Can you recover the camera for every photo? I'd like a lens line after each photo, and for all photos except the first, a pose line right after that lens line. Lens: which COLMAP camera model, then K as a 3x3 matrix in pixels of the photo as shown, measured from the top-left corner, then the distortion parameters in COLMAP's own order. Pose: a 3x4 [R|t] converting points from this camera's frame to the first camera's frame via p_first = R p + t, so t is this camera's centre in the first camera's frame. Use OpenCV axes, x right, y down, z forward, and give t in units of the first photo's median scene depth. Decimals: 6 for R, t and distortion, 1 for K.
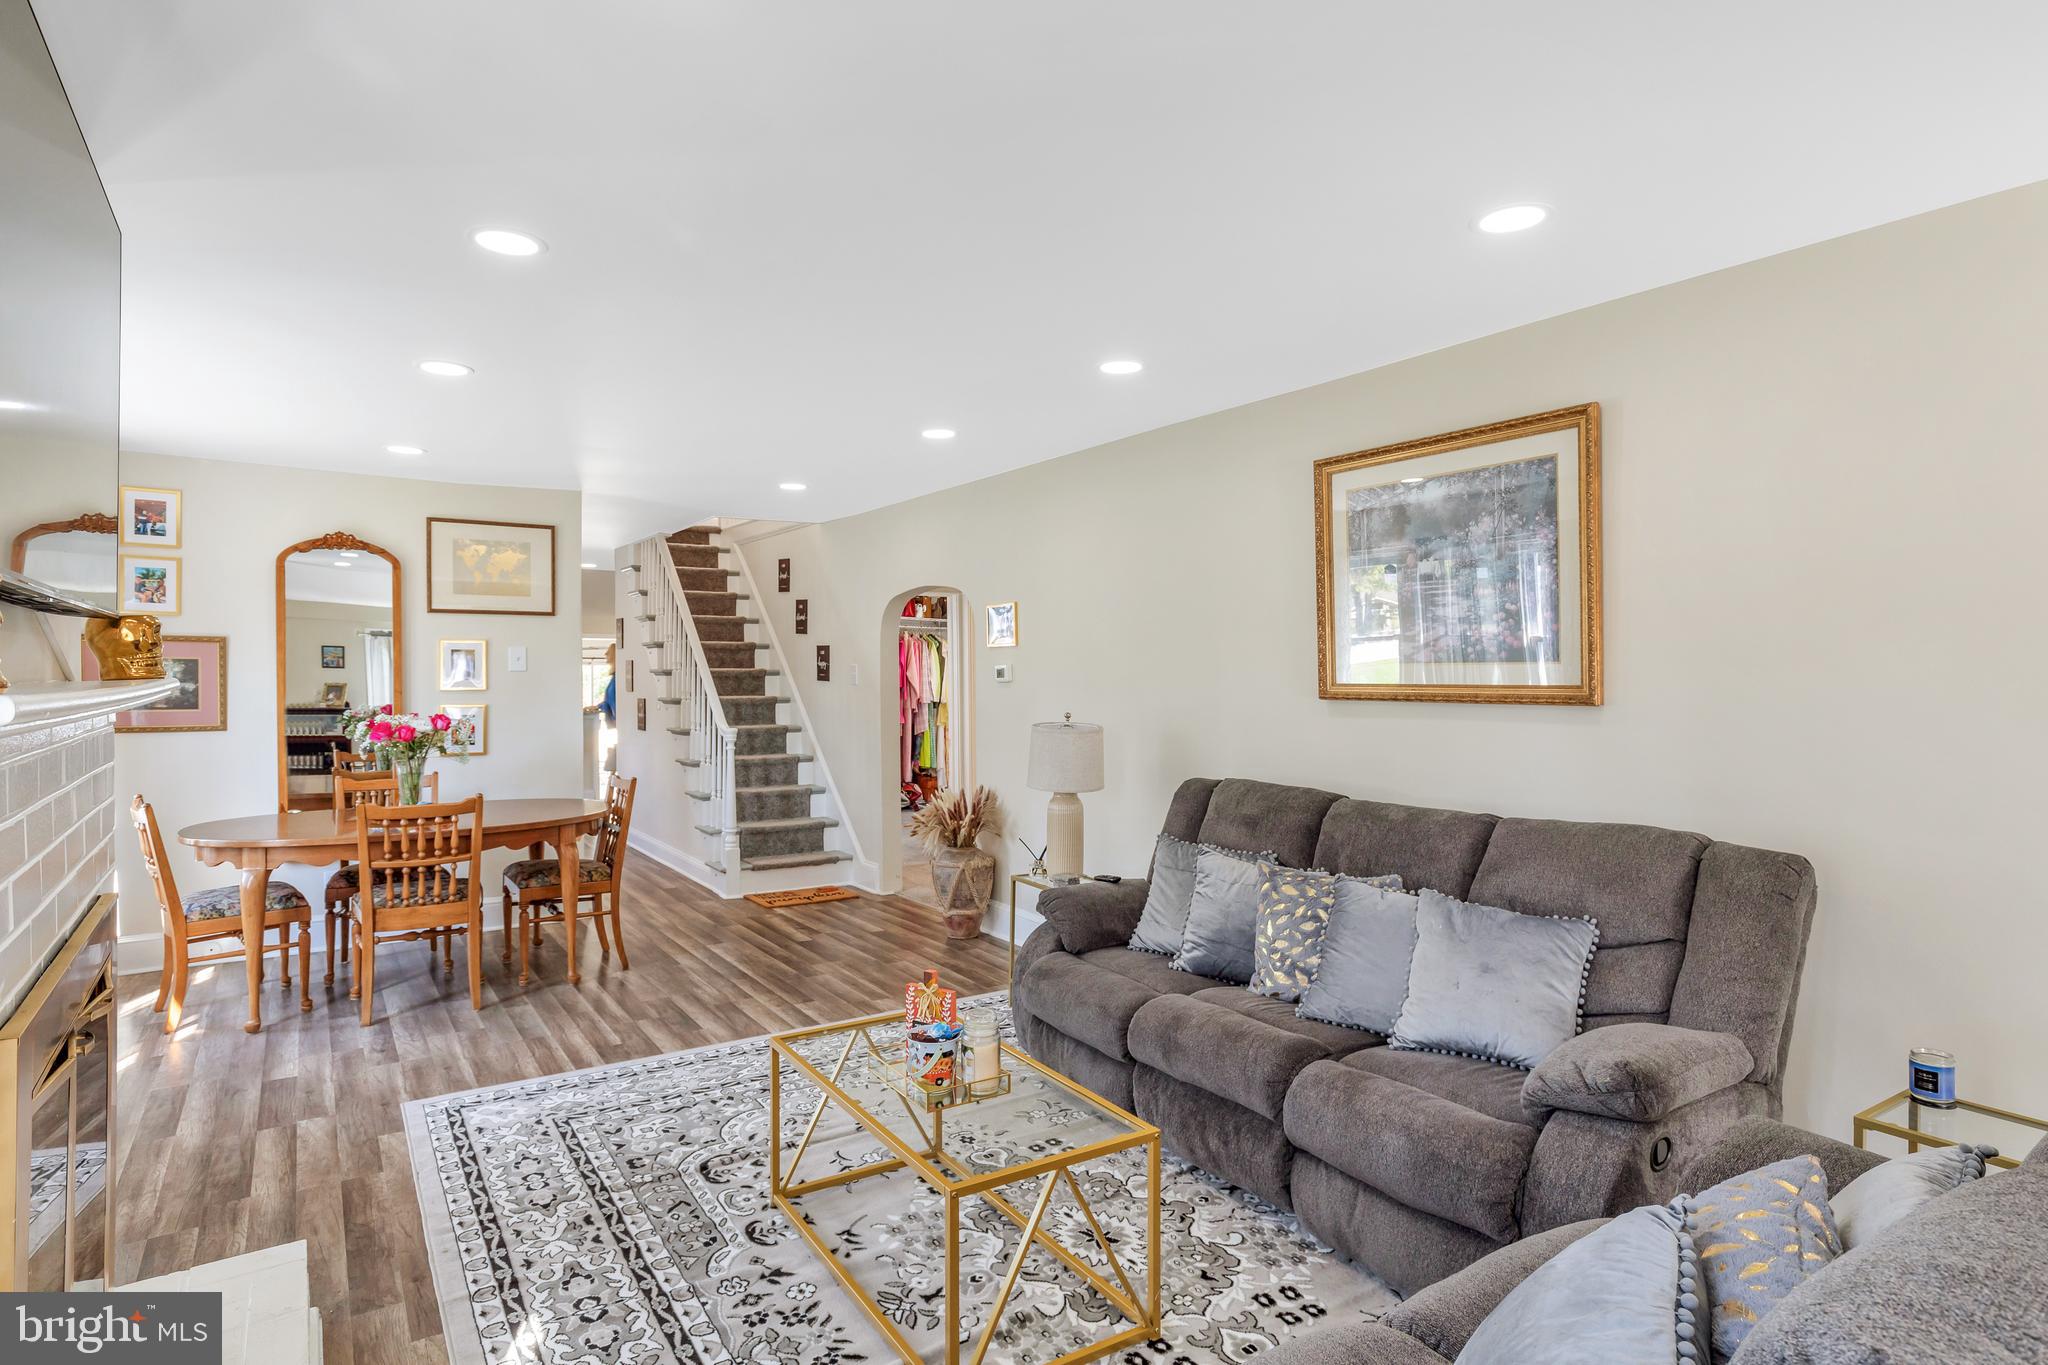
lens RADIAL K [[1127.3, 0, 1008.0], [0, 1127.3, 644.7], [0, 0, 1]] dist [0.032457, 0.000447]
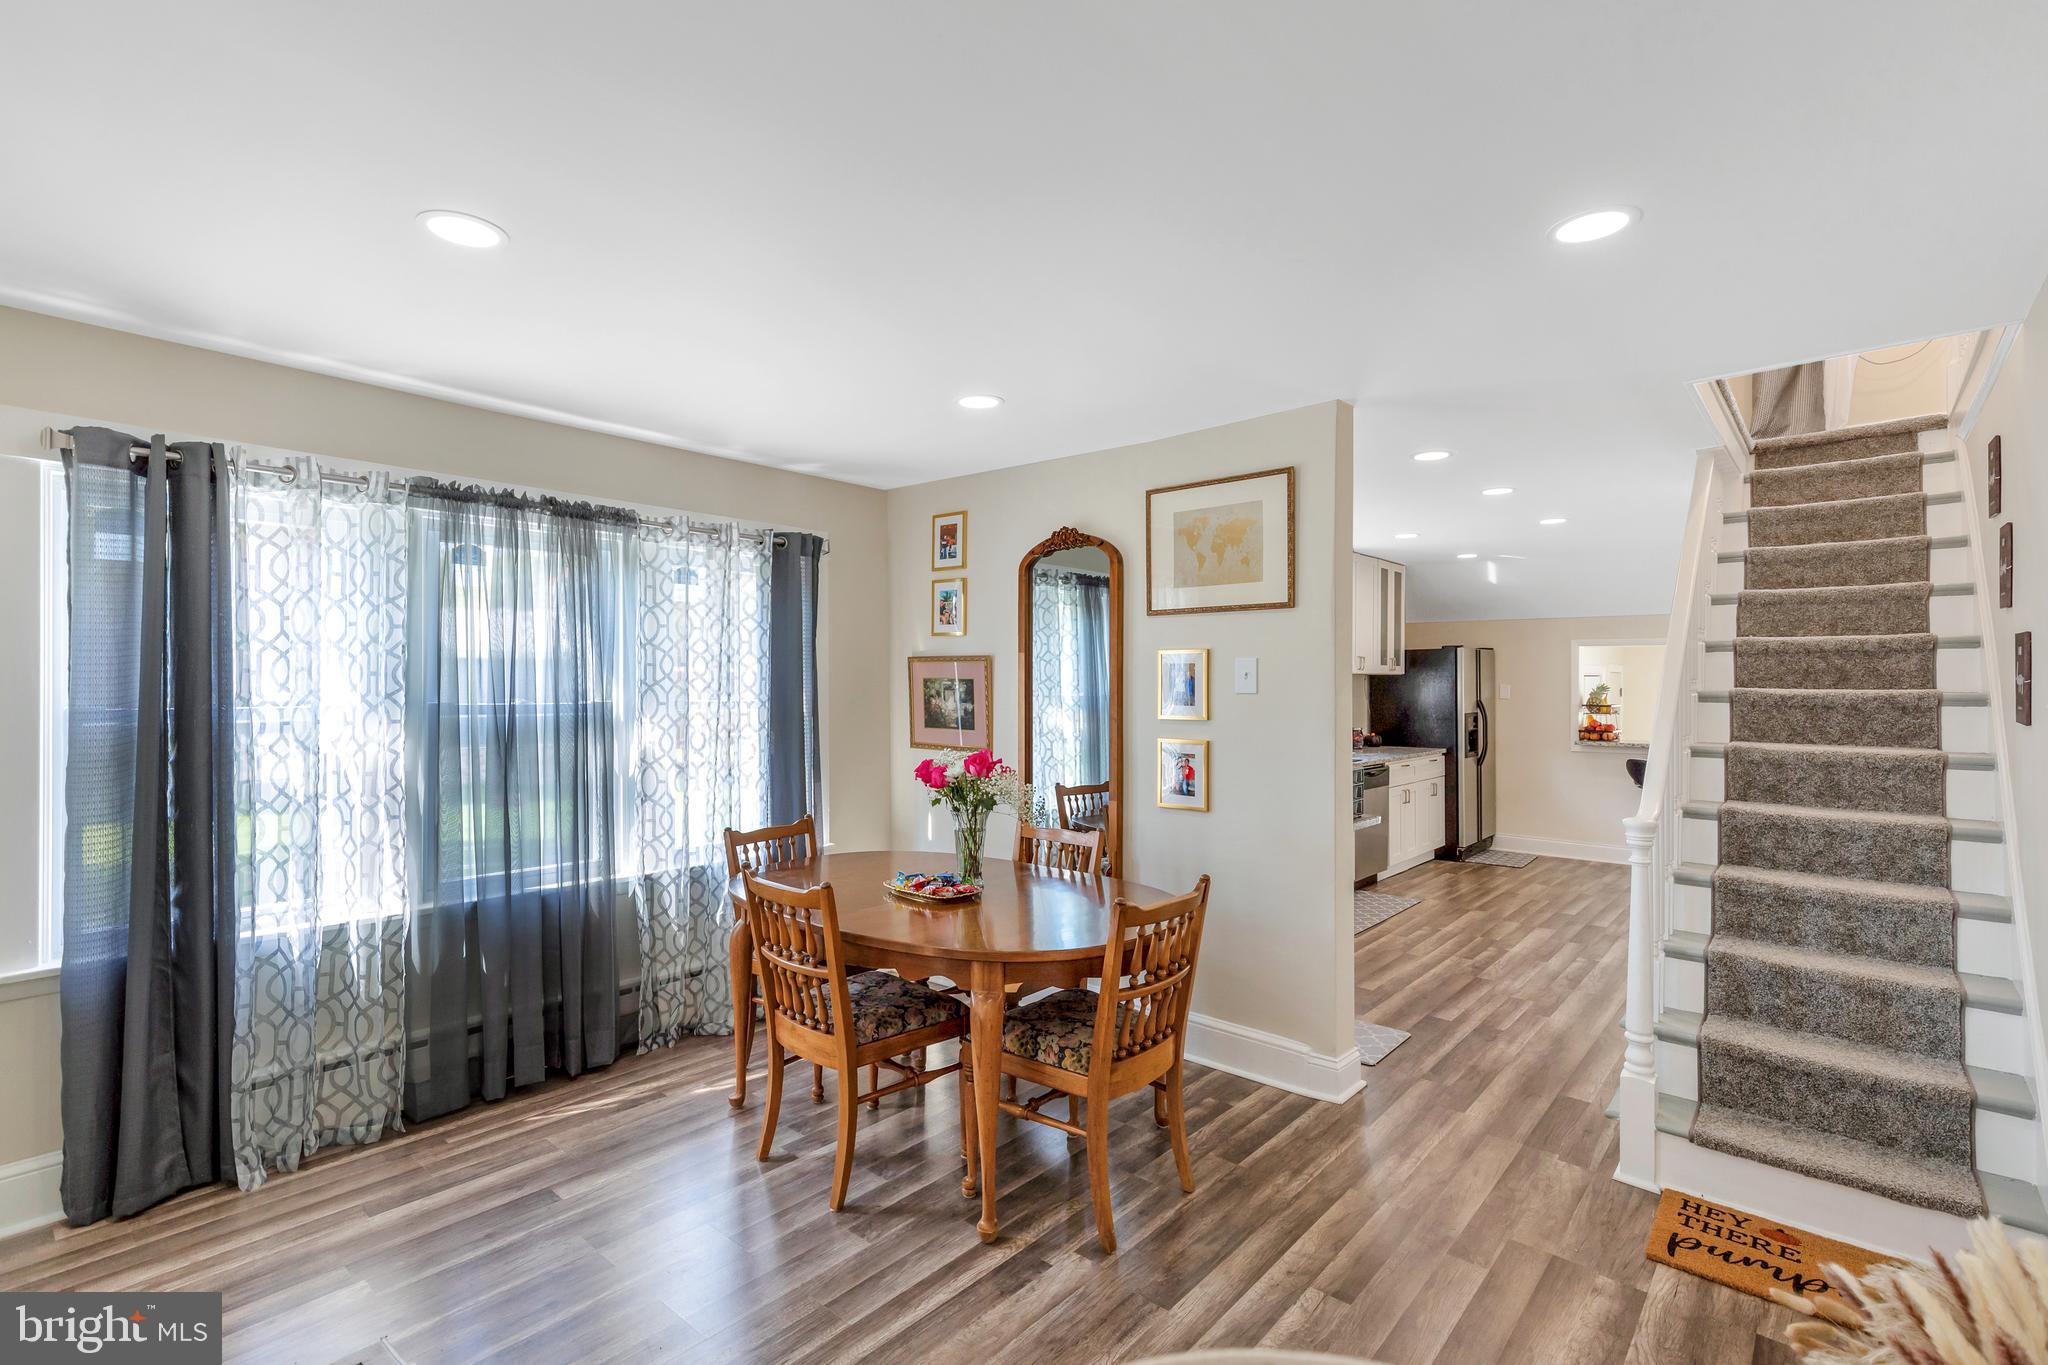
lens RADIAL K [[942.3, 0, 1019.2], [0, 942.3, 680.6], [0, 0, 1]] dist [0.002642, 0.000122]
pose [[0.271016, -0.004666, -0.962564, 0.070321], [0.021854, 0.999760, 0.001307, 0.012151], [0.962327, -0.021391, 0.271053, 0.732962]]
